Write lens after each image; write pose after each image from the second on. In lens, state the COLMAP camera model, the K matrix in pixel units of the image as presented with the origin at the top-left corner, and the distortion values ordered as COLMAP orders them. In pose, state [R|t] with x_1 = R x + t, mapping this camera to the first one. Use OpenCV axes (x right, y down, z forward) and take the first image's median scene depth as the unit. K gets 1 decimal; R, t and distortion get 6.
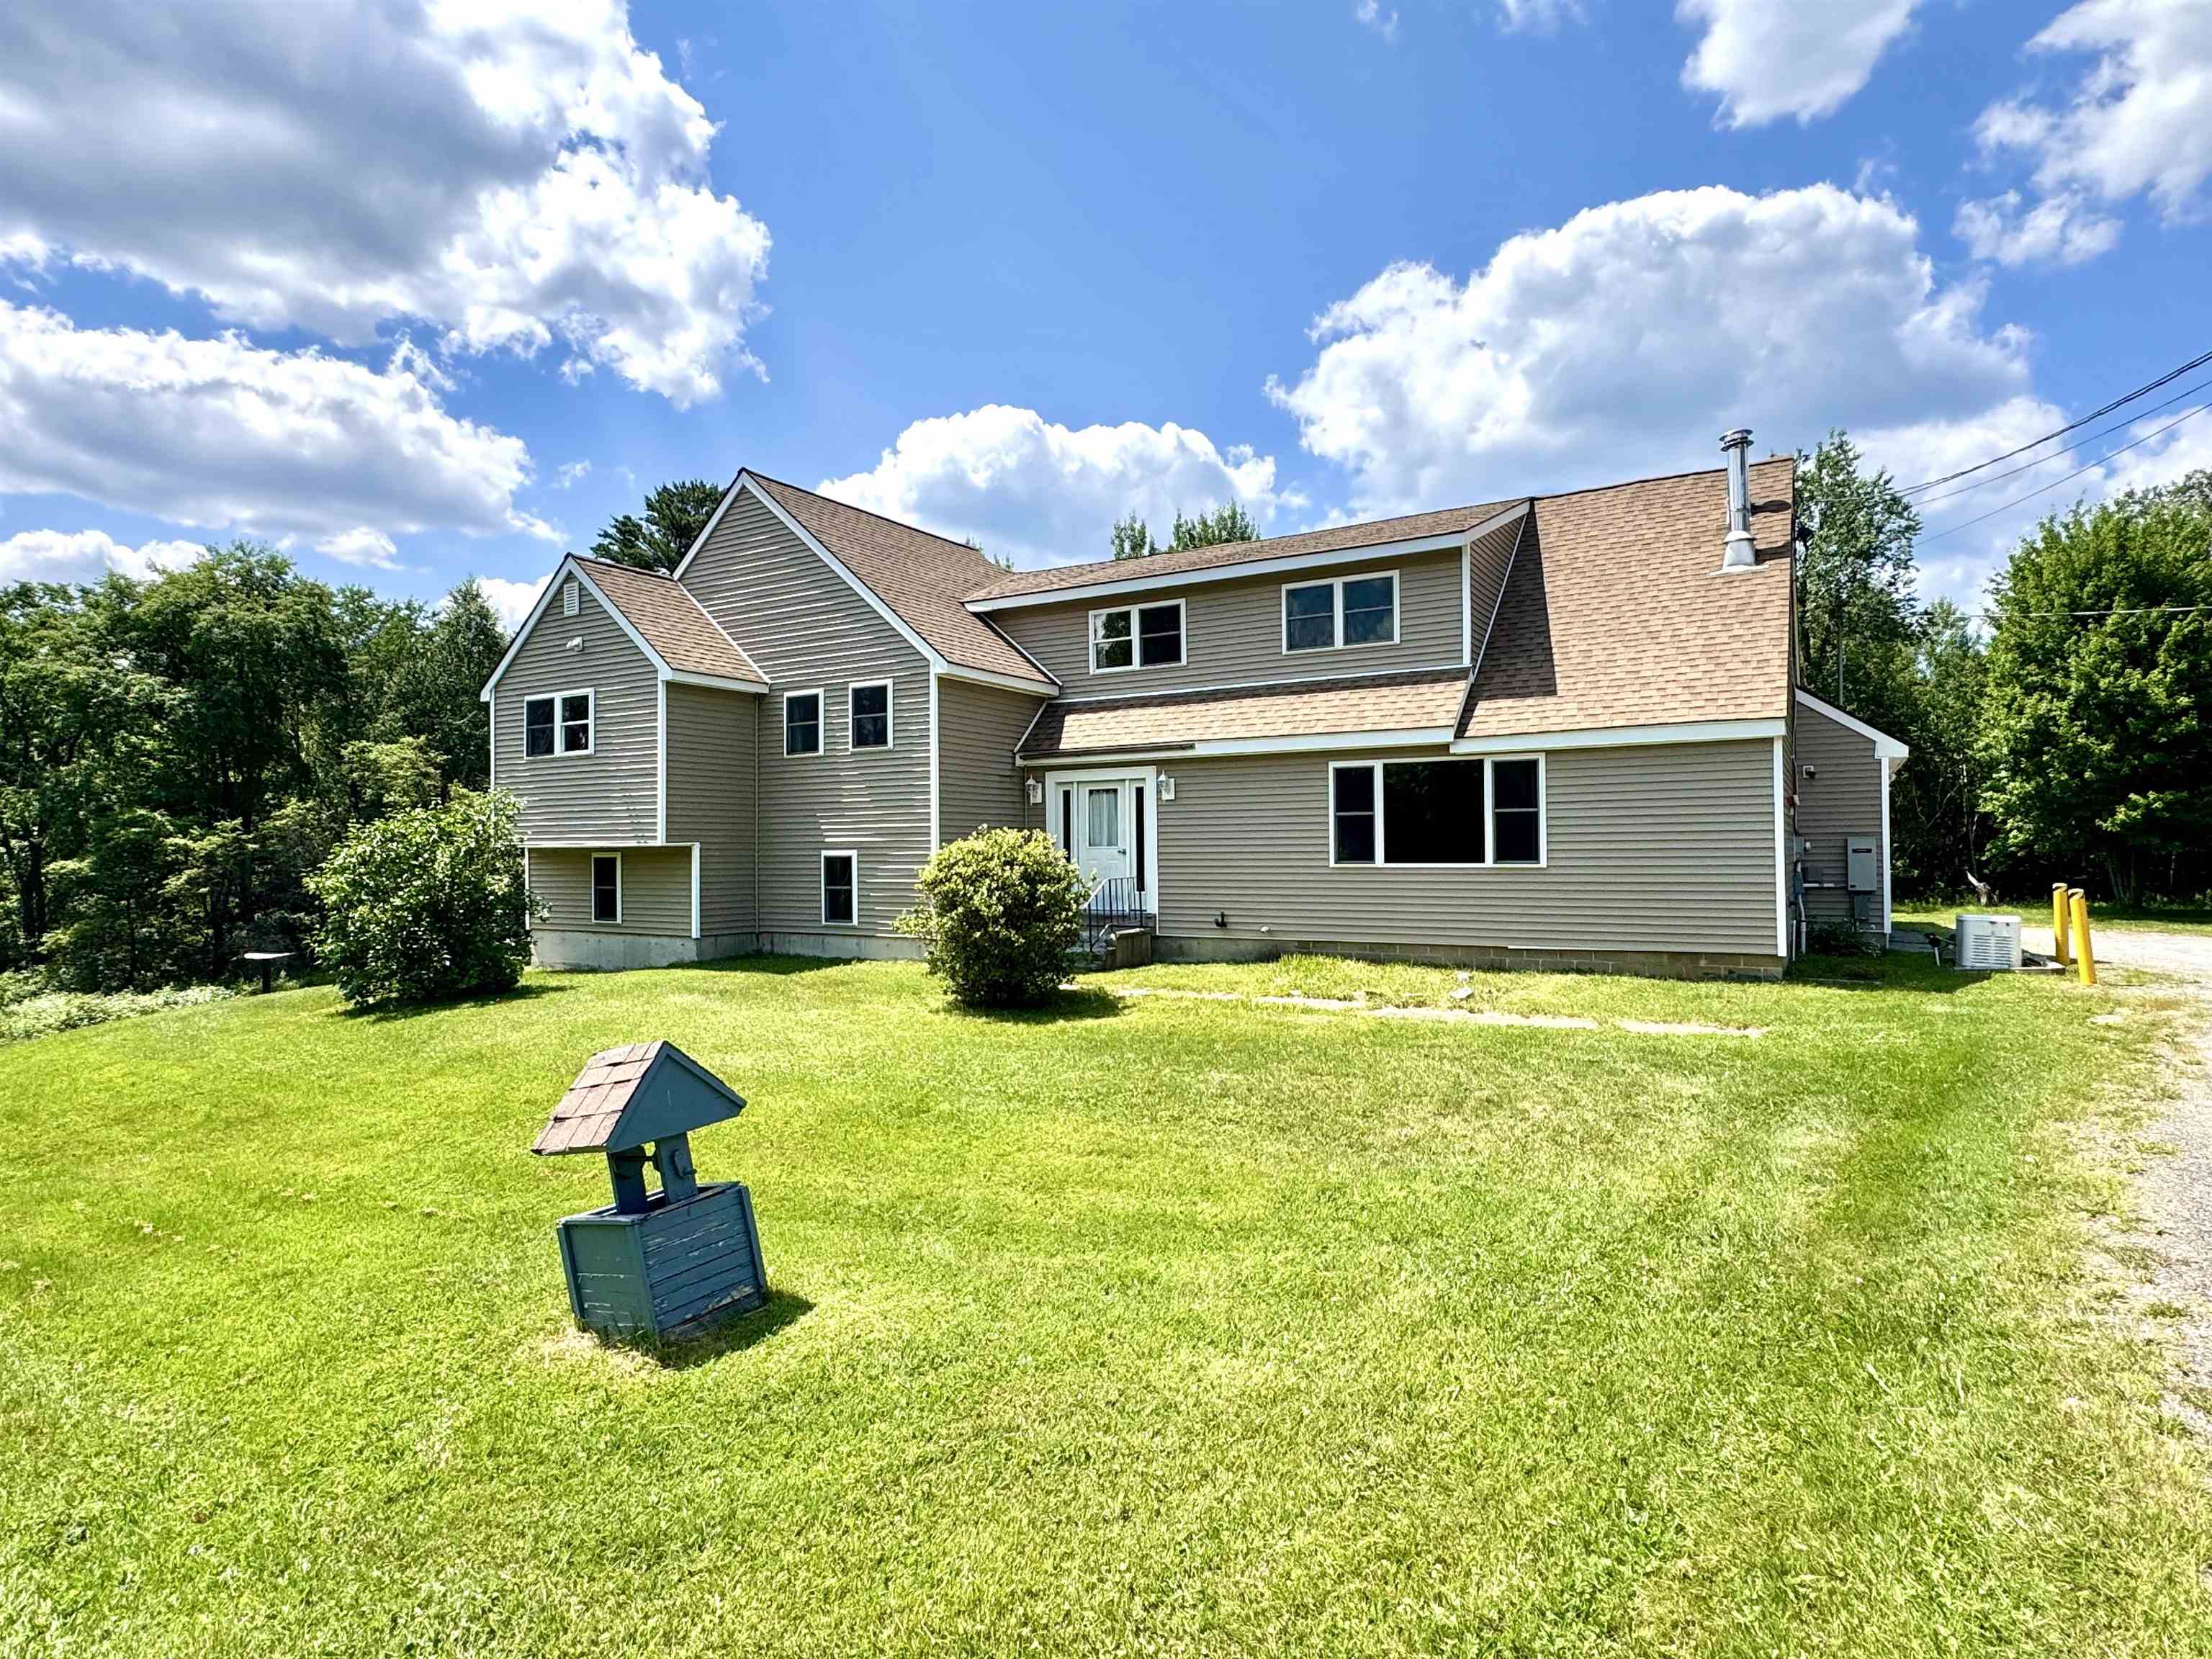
lens RADIAL K [[1207.5, 0, 1100.4], [0, 1207.5, 830.9], [0, 0, 1]] dist [-0.001504, -0.001285]
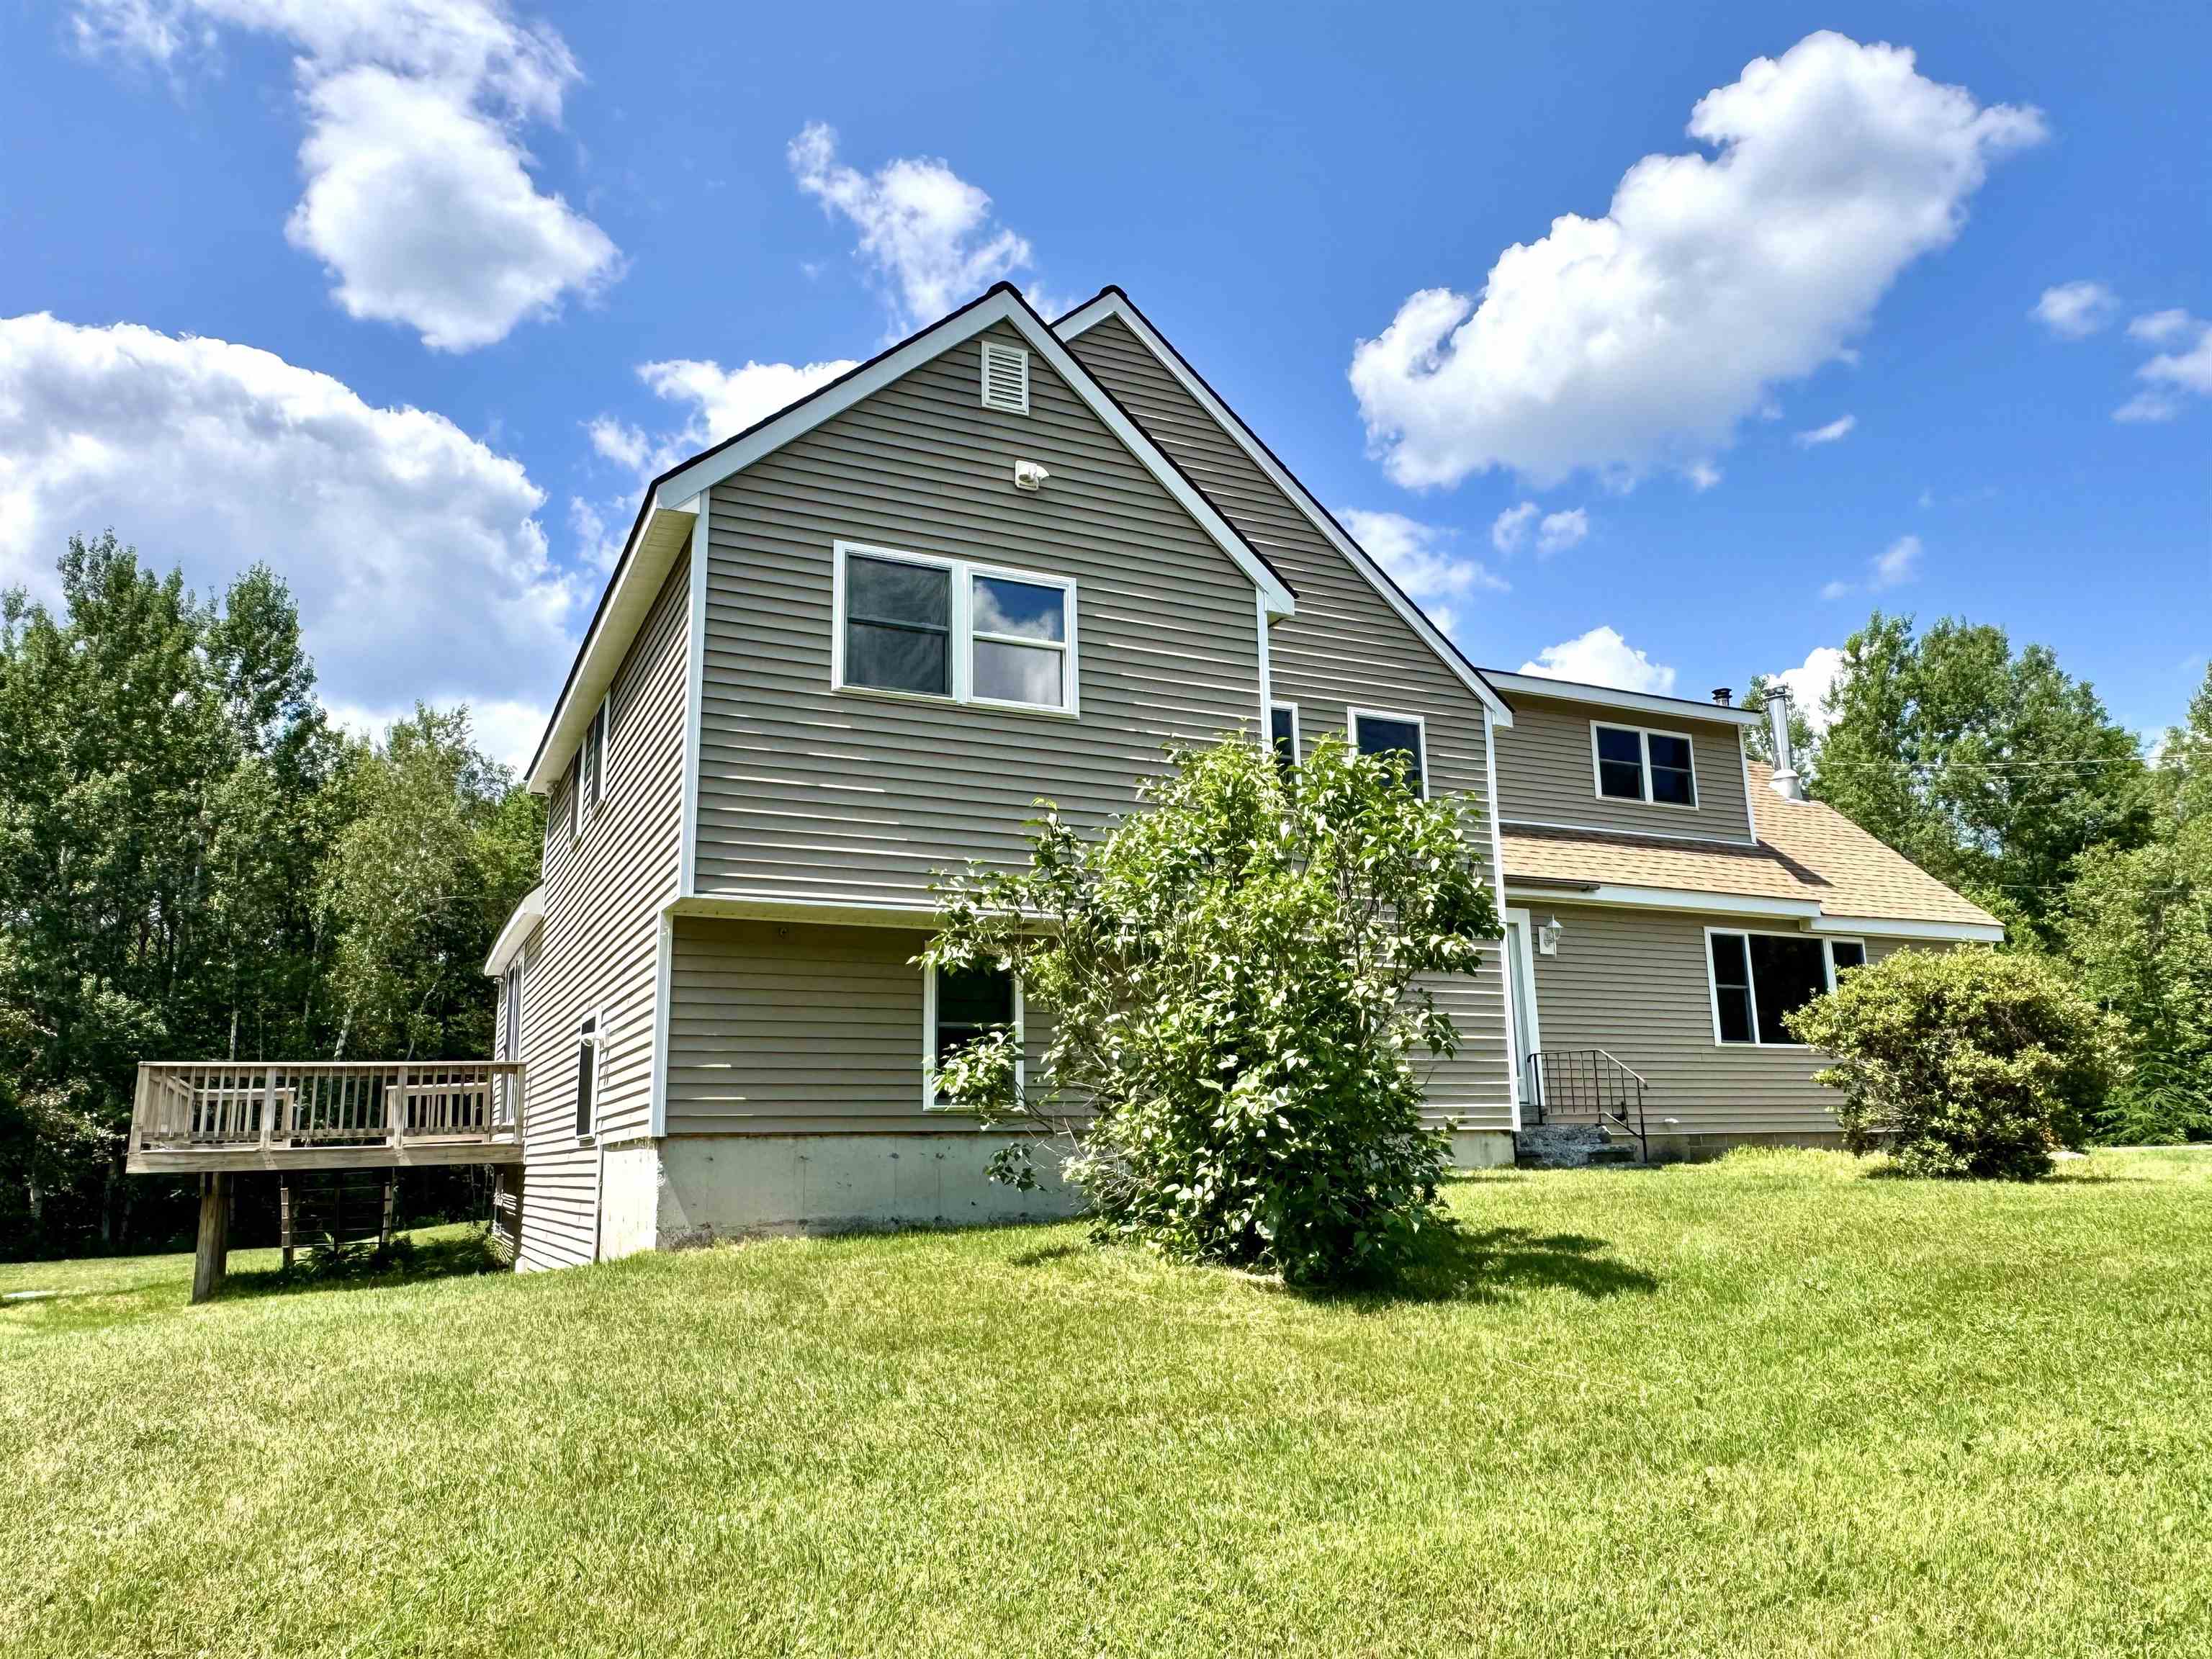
lens RADIAL K [[1506.9, 0, 1106.0], [0, 1506.9, 829.5], [0, 0, 1]] dist [-0.000260, 0.000537]
pose [[0.536779, 0.176255, 0.825108, -0.898900], [-0.002674, 0.978287, -0.207236, 0.095827], [-0.843719, 0.109033, 0.525595, 0.725357]]
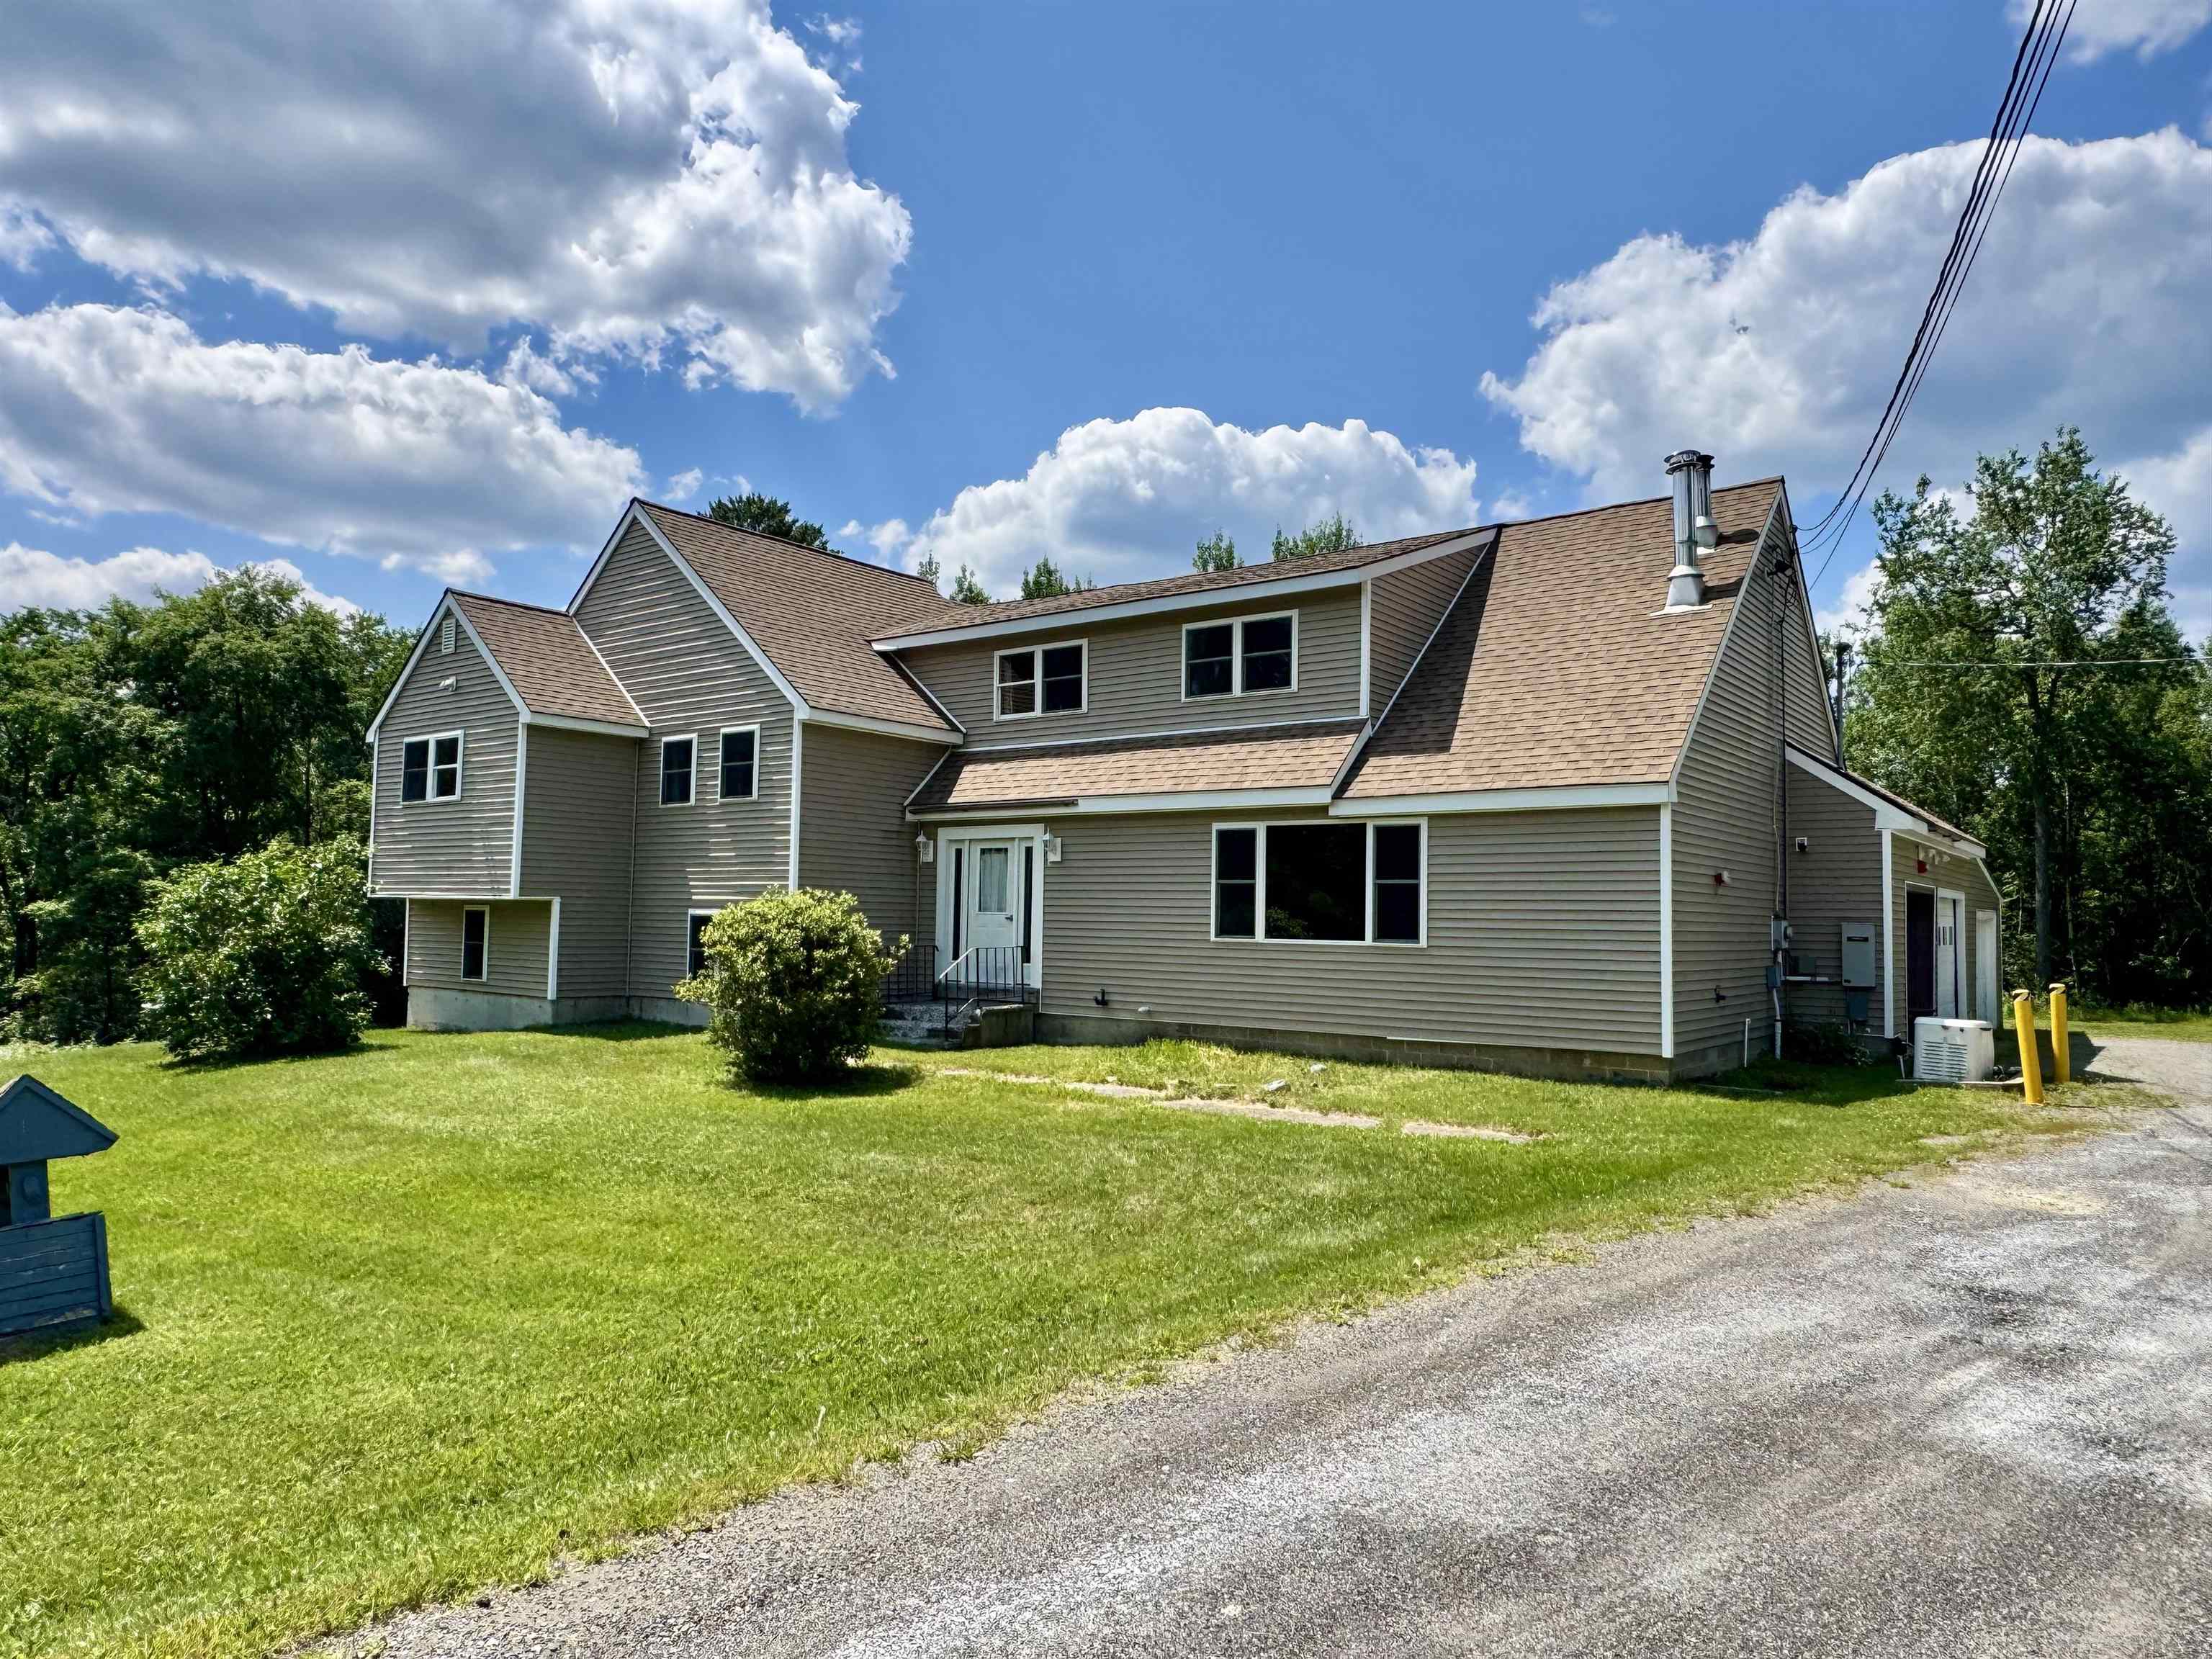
lens RADIAL K [[1425.8, 0, 1106.0], [0, 1425.8, 829.5], [0, 0, 1]] dist [-0.001650, 0.001542]
pose [[0.993664, 0.018559, -0.110853, 0.211463], [-0.023648, 0.998718, -0.044767, -0.003085], [0.109880, 0.047105, 0.992828, -0.049289]]
